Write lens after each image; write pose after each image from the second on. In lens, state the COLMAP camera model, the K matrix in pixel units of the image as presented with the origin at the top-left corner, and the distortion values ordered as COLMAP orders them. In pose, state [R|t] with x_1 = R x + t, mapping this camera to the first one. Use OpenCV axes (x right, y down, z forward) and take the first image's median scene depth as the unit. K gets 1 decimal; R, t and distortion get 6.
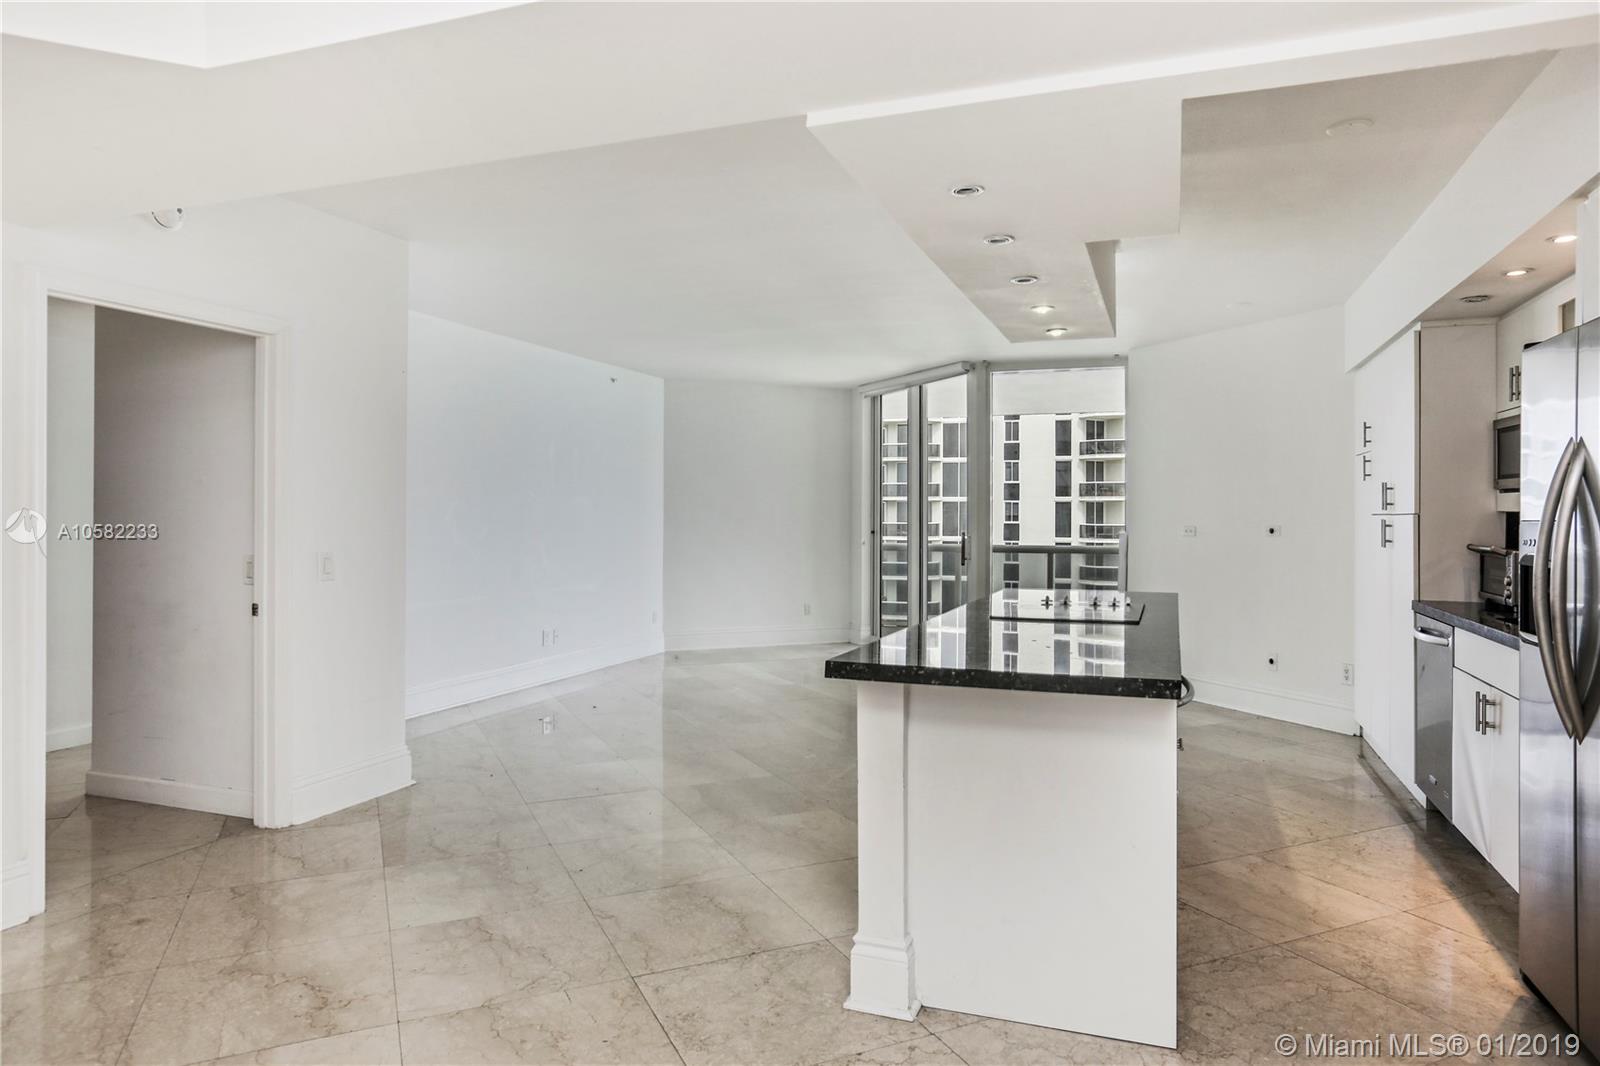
lens RADIAL K [[993.1, 0, 800.0], [0, 993.1, 533.0], [0, 0, 1]] dist [-0.004028, 0.000312]
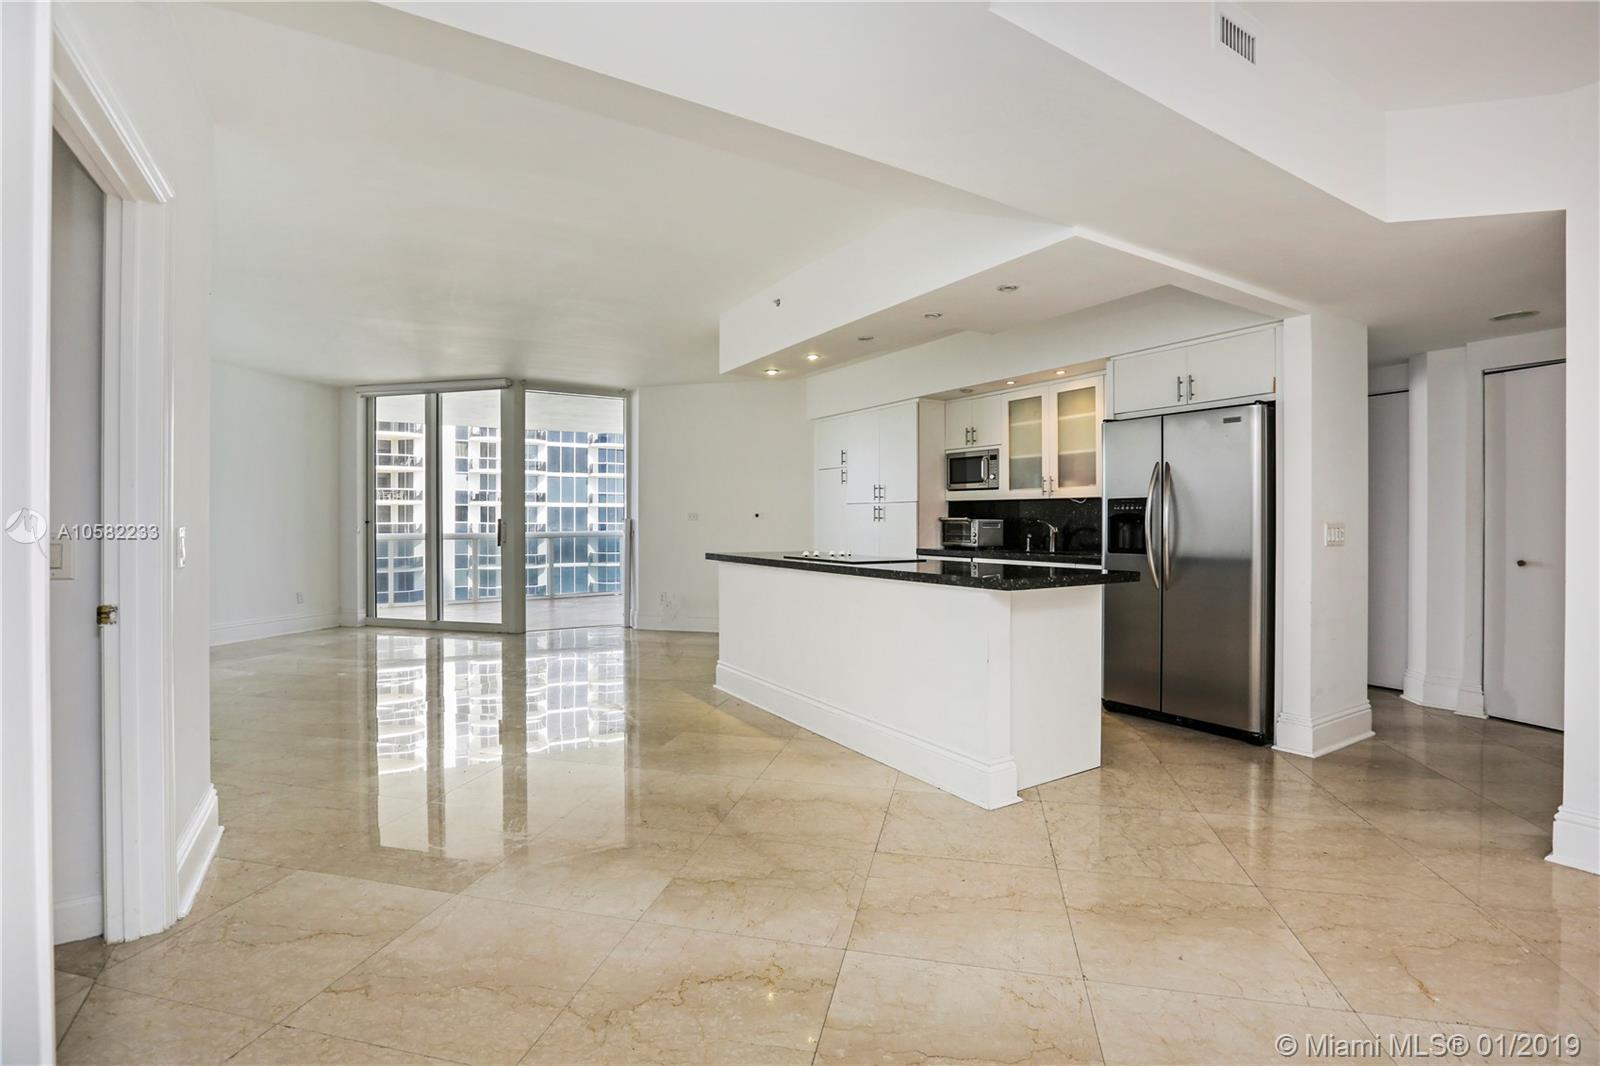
lens RADIAL K [[738.8, 0, 800.0], [0, 738.8, 521.0], [0, 0, 1]] dist [-0.056946, 0.021230]
pose [[0.607500, -0.005632, 0.794299, -0.646582], [0.015771, 0.999863, -0.004972, 0.023468], [-0.794163, 0.015547, 0.607506, 0.344693]]
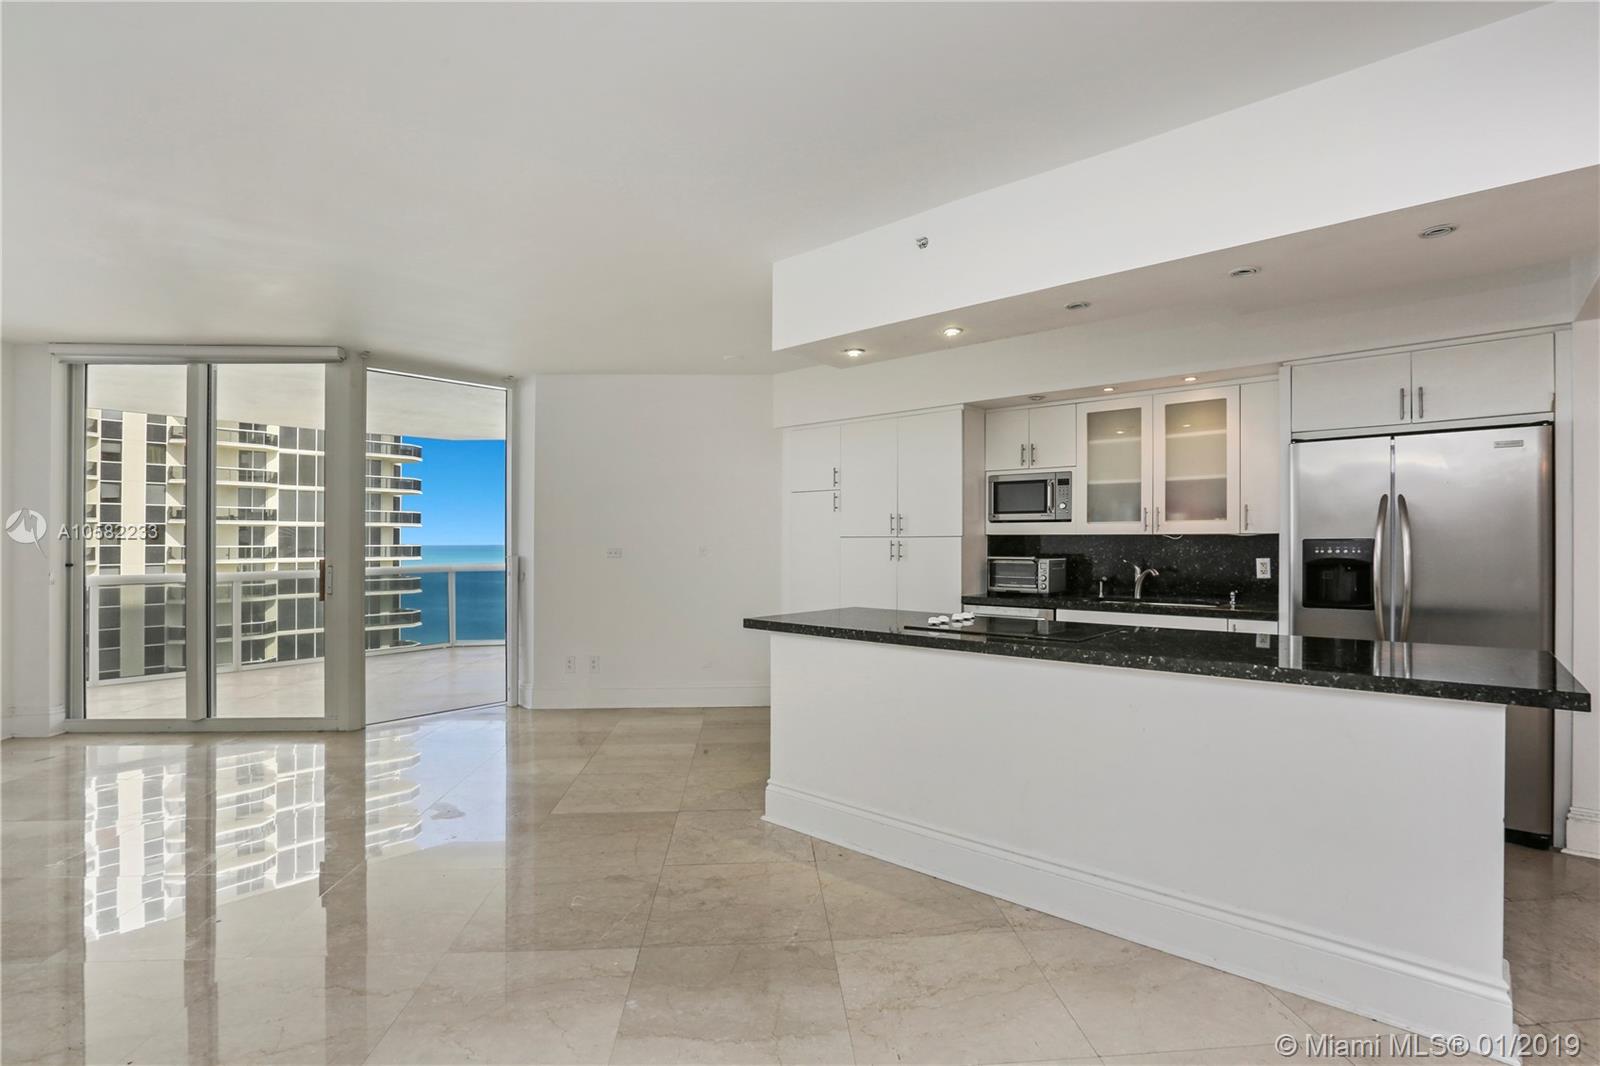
lens RADIAL K [[750.6, 0, 800.0], [0, 750.6, 533.0], [0, 0, 1]] dist [-0.052374, 0.022934]
pose [[0.345496, 0.000403, 0.938420, -0.523230], [0.020530, 0.999757, -0.007988, -0.019412], [-0.938196, 0.022025, 0.345403, 0.880652]]
